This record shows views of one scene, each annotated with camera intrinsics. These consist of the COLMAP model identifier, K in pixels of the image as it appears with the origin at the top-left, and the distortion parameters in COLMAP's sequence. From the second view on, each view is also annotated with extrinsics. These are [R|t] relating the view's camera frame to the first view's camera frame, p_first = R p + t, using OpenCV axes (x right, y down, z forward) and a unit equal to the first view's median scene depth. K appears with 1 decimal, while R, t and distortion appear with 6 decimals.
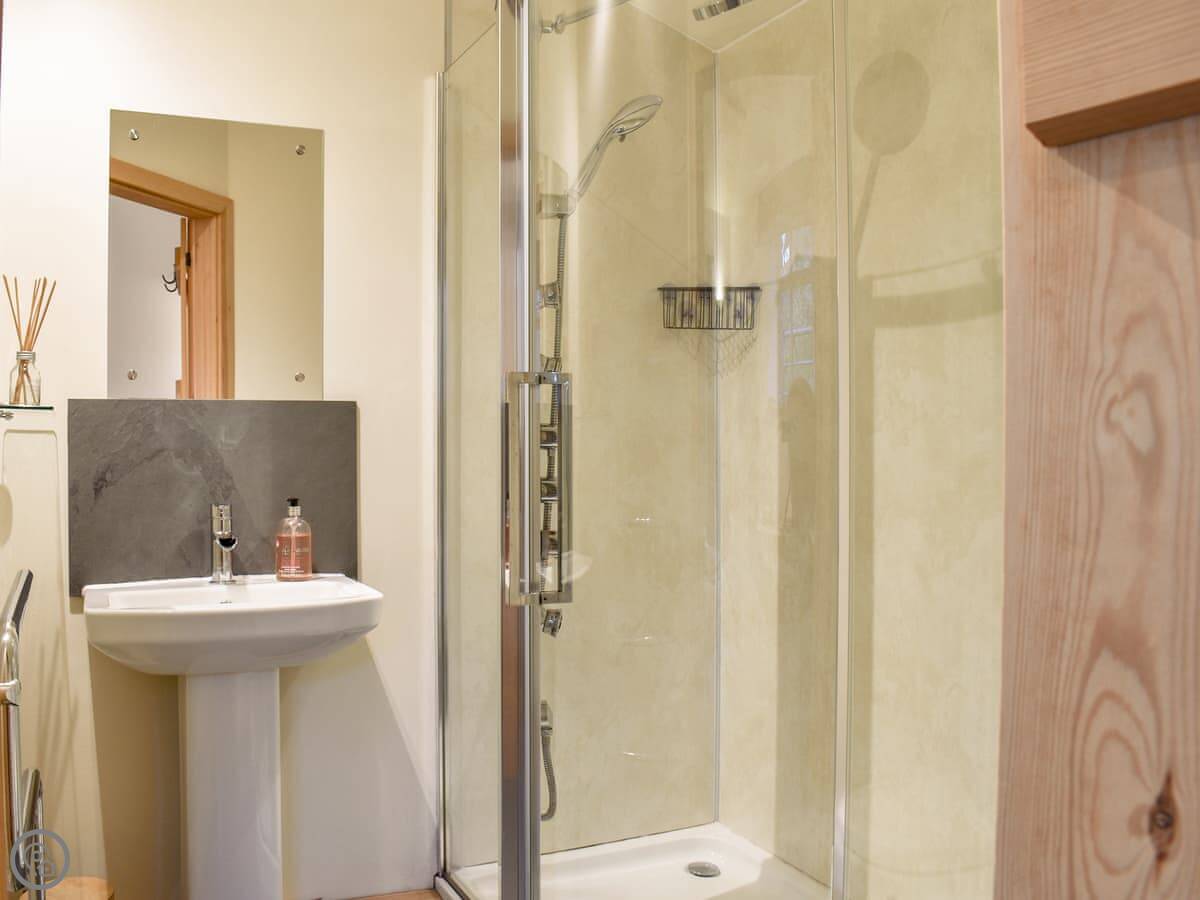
lens RADIAL K [[1026.0, 0, 602.4], [0, 1026.0, 413.5], [0, 0, 1]] dist [-0.090062, 0.000595]
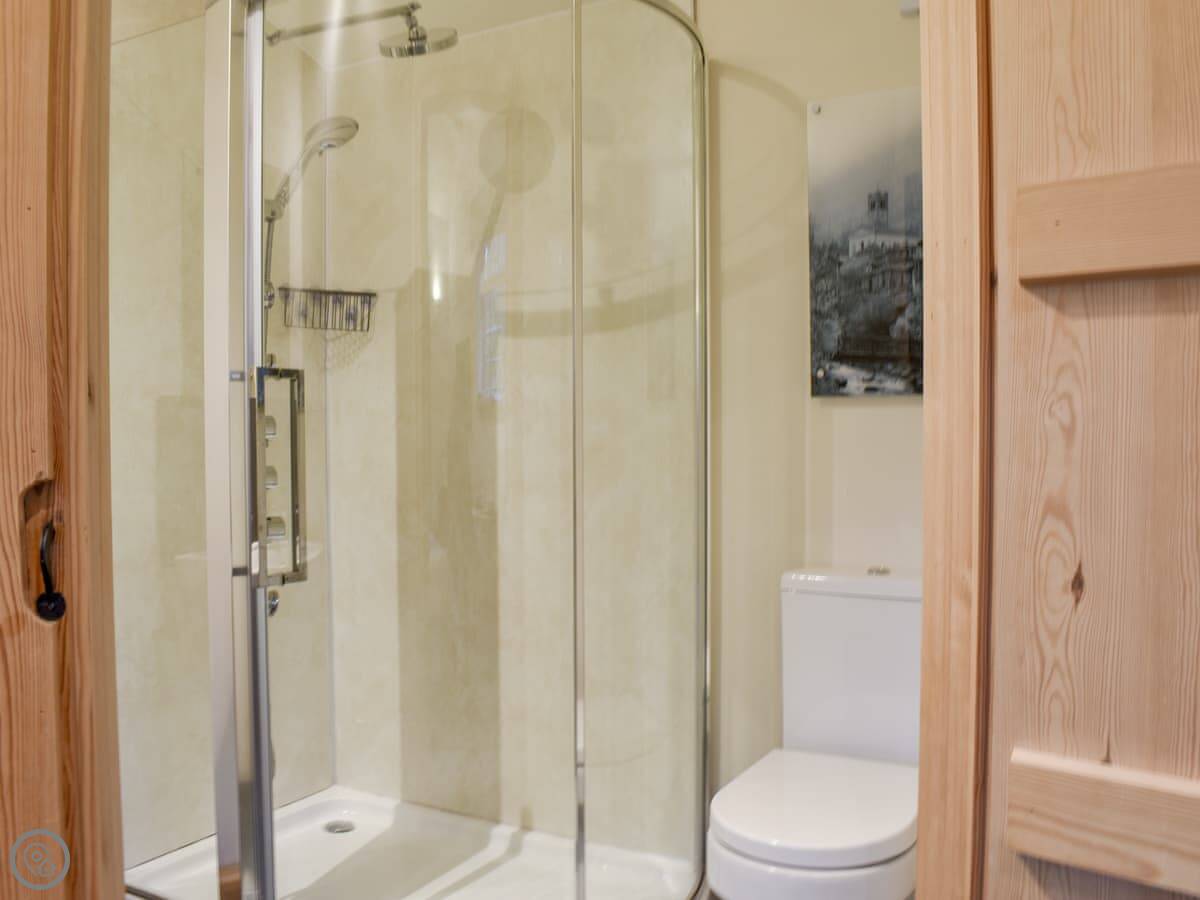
lens RADIAL K [[1026.0, 0, 602.4], [0, 1026.0, 413.5], [0, 0, 1]] dist [-0.090062, 0.000595]
pose [[0.822227, -0.000456, 0.569160, -1.588677], [-0.002732, 0.999985, 0.004748, 0.002452], [-0.569153, -0.005459, 0.822213, -0.287109]]
